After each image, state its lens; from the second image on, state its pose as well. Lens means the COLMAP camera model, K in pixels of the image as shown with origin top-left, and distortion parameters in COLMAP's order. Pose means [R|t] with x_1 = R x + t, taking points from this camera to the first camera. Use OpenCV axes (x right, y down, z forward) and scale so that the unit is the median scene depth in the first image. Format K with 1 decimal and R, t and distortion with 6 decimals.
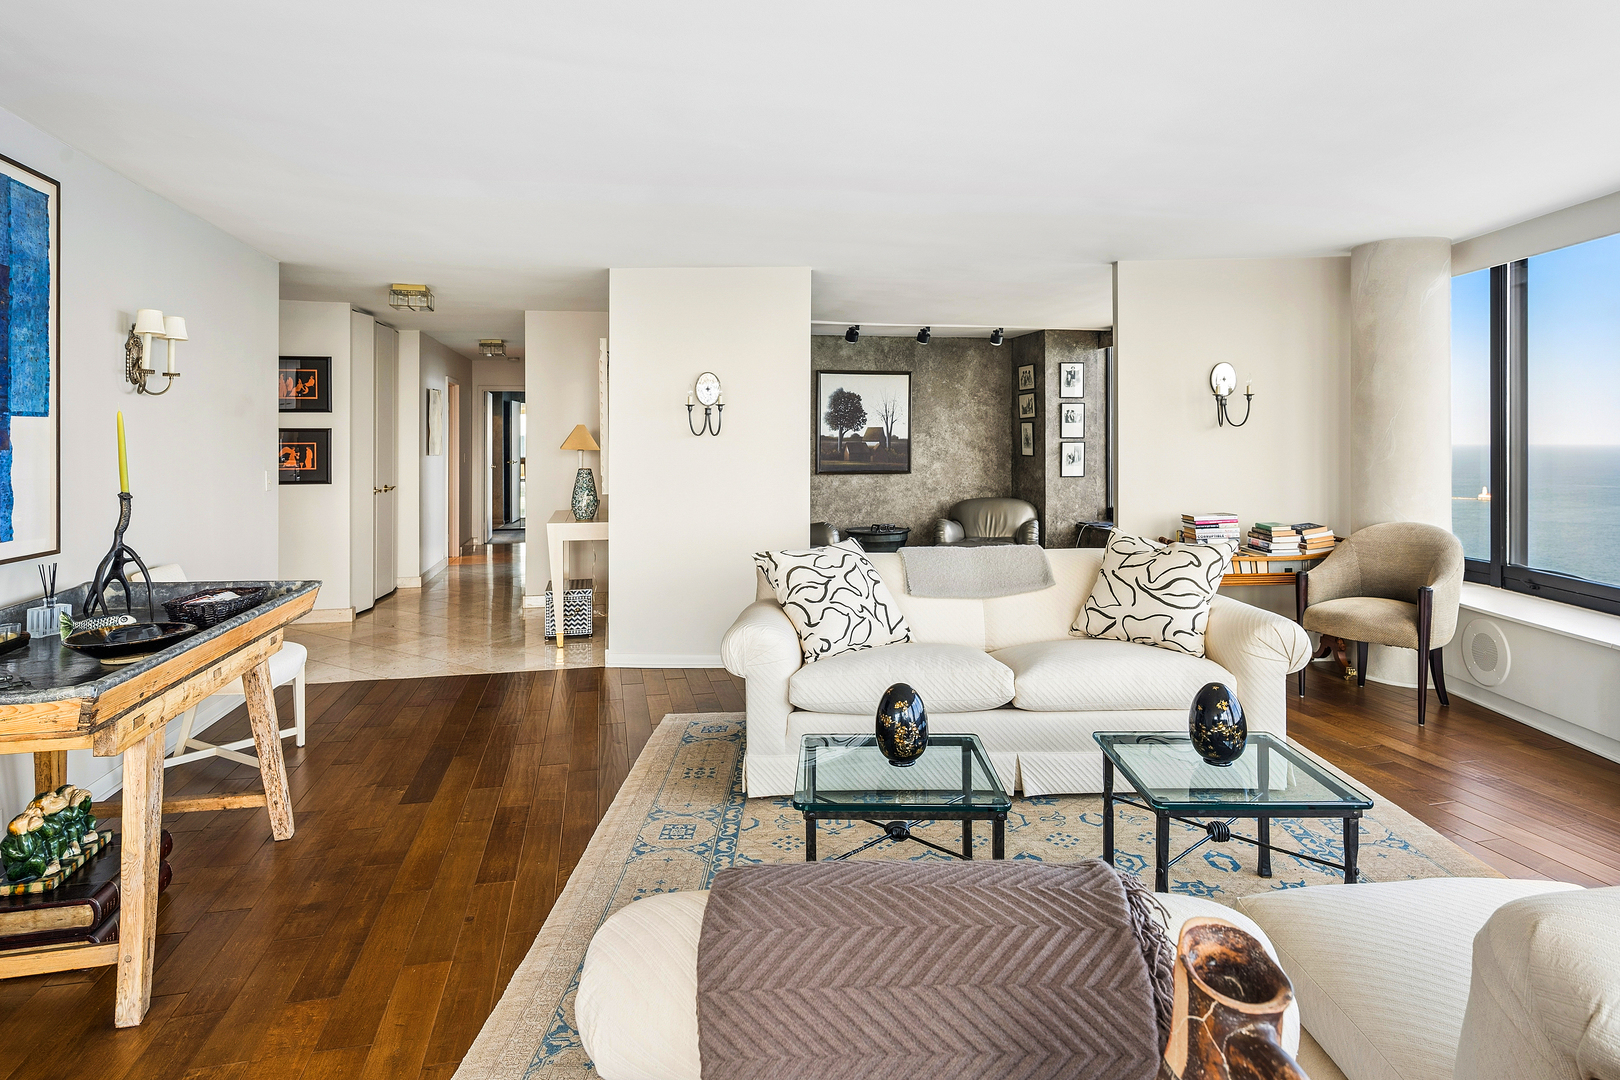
lens RADIAL K [[884.7, 0, 813.0], [0, 884.7, 445.5], [0, 0, 1]] dist [-0.001221, -0.000623]
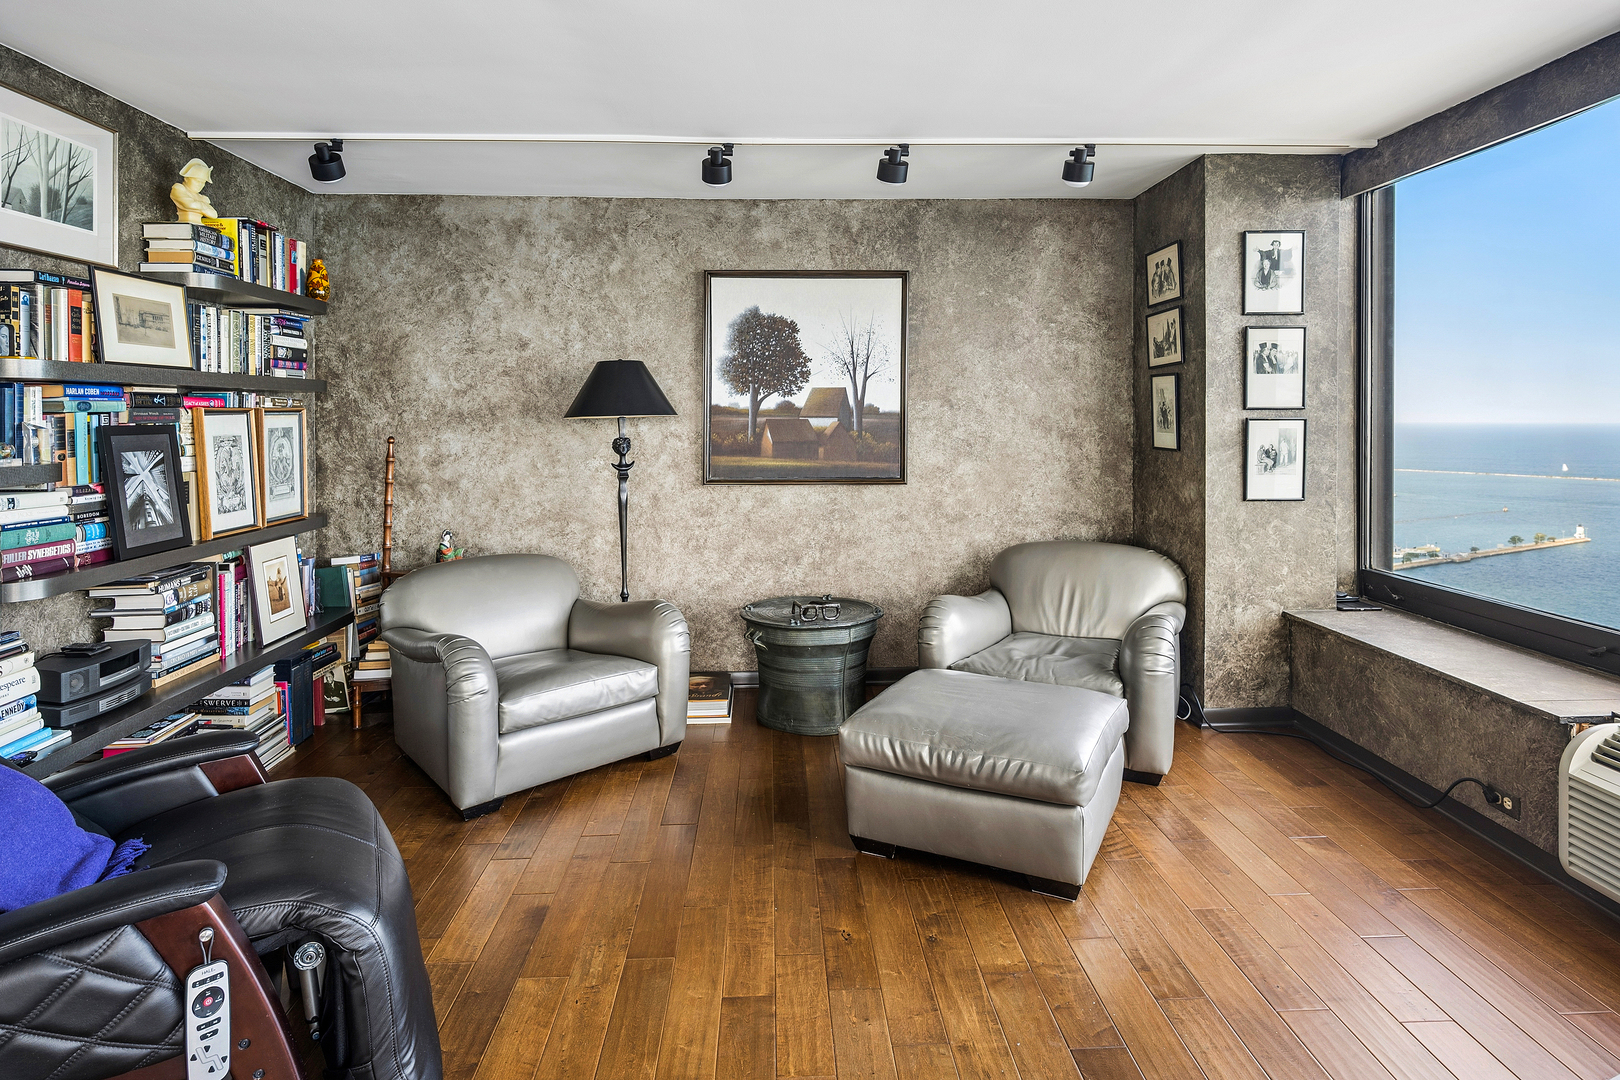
lens RADIAL K [[880.4, 0, 805.4], [0, 880.4, 428.4], [0, 0, 1]] dist [-0.001150, -0.000805]
pose [[0.980543, 0.002305, -0.196291, 0.256638], [-0.001161, 0.999982, 0.005944, -0.002529], [0.196301, -0.005600, 0.980528, 0.893035]]
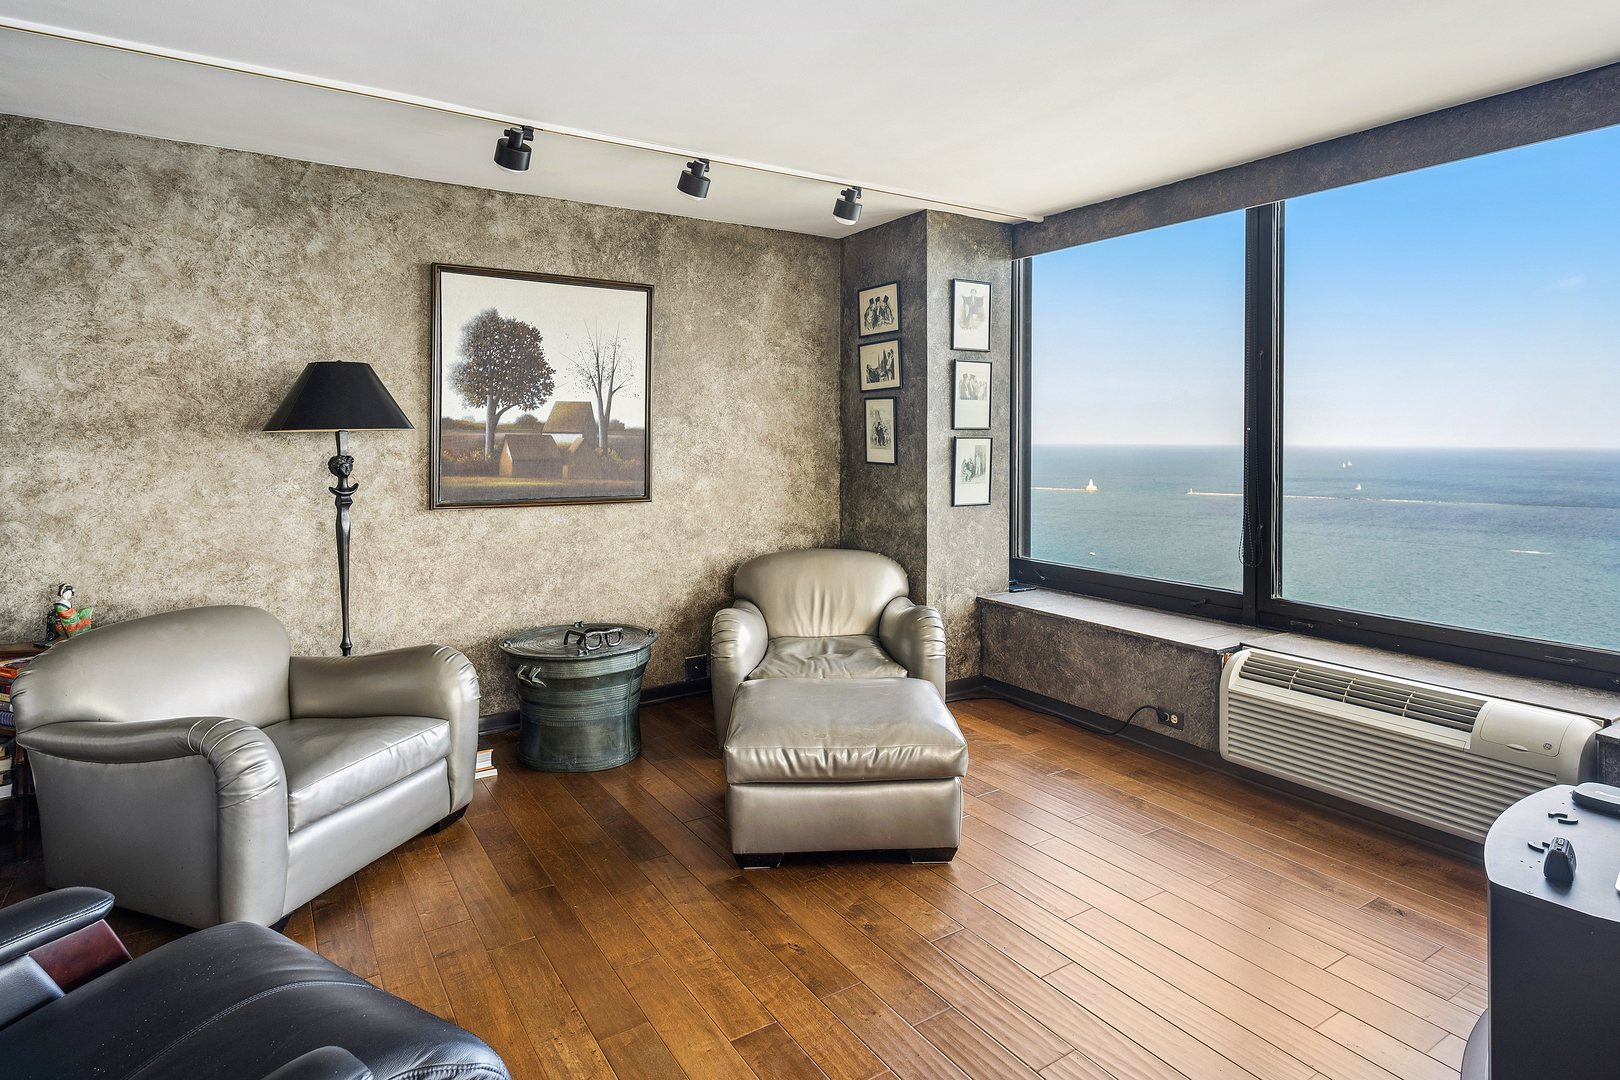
lens RADIAL K [[879.5, 0, 794.3], [0, 879.5, 451.3], [0, 0, 1]] dist [-0.001523, -0.001564]
pose [[0.947111, 0.000993, 0.320903, 0.056016], [-0.003896, 0.999957, 0.008405, 0.000506], [-0.320881, -0.009210, 0.947075, 0.910223]]
